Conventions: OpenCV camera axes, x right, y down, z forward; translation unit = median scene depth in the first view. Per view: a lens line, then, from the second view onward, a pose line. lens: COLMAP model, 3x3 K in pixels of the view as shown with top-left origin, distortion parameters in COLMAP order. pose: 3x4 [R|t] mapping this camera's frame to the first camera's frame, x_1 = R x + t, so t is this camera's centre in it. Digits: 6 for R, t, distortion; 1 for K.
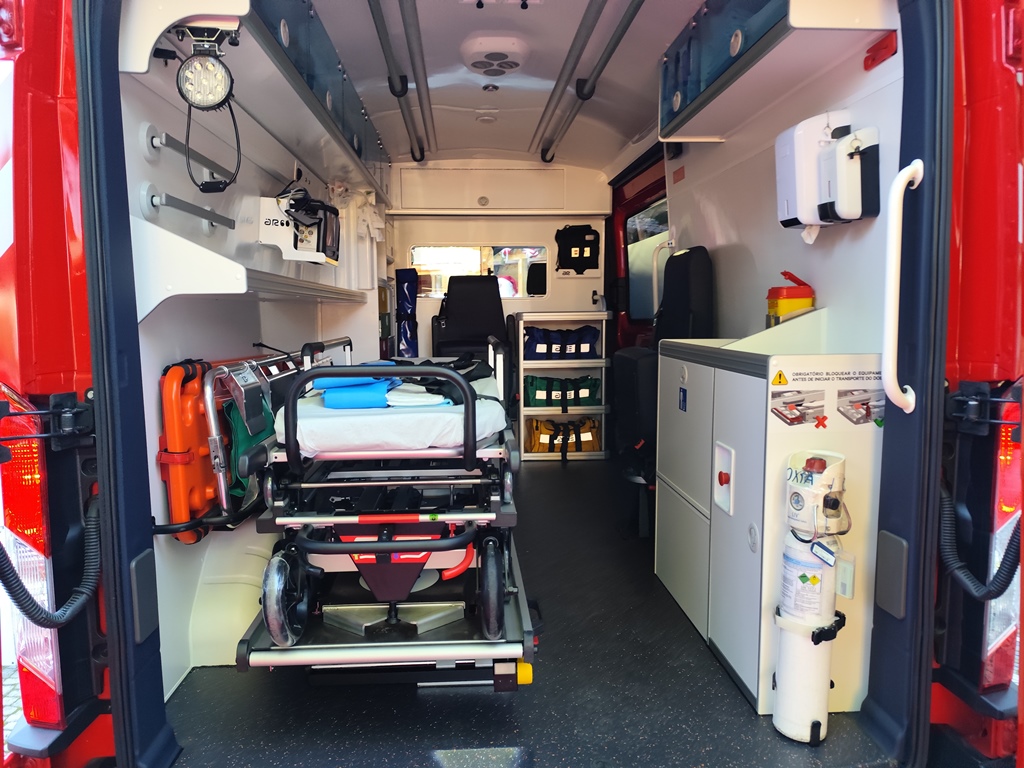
lens RADIAL K [[694.7, 0, 512.0], [0, 694.7, 384.0], [0, 0, 1]] dist [0.002118, -0.004340]
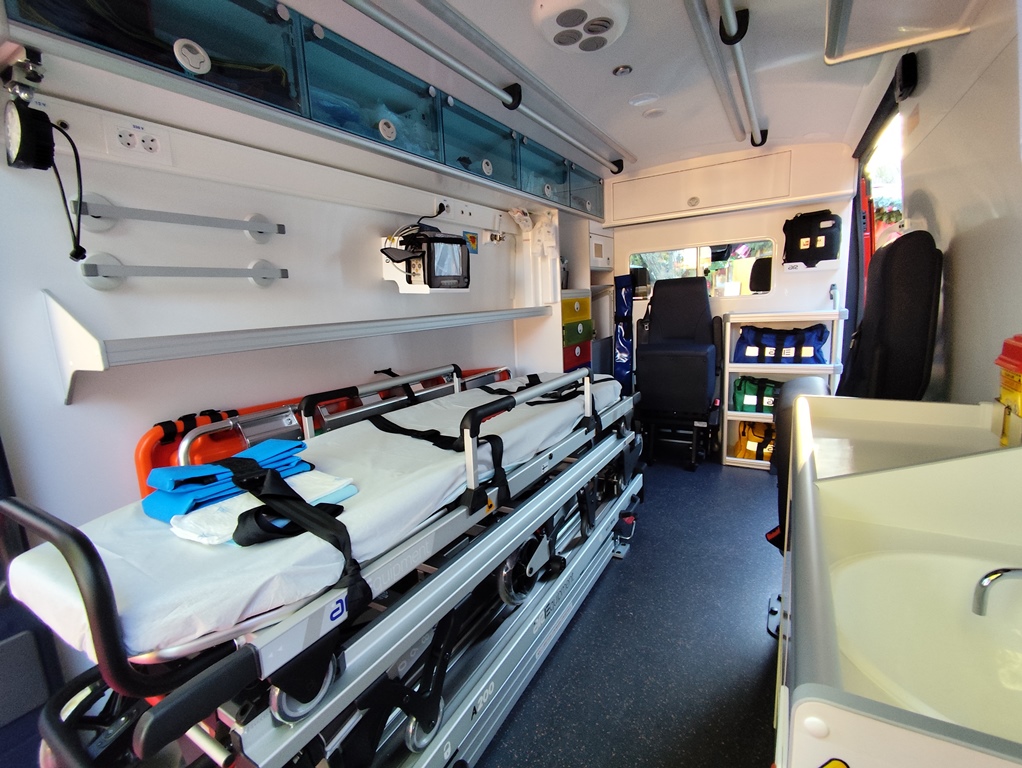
lens RADIAL K [[465.8, 0, 509.5], [0, 465.8, 372.8], [0, 0, 1]] dist [0.000663, -0.000054]
pose [[0.821565, 0.047950, -0.568095, 0.132222], [-0.009390, 0.997460, 0.070611, -0.063528], [0.570037, -0.052677, 0.819928, 0.289506]]
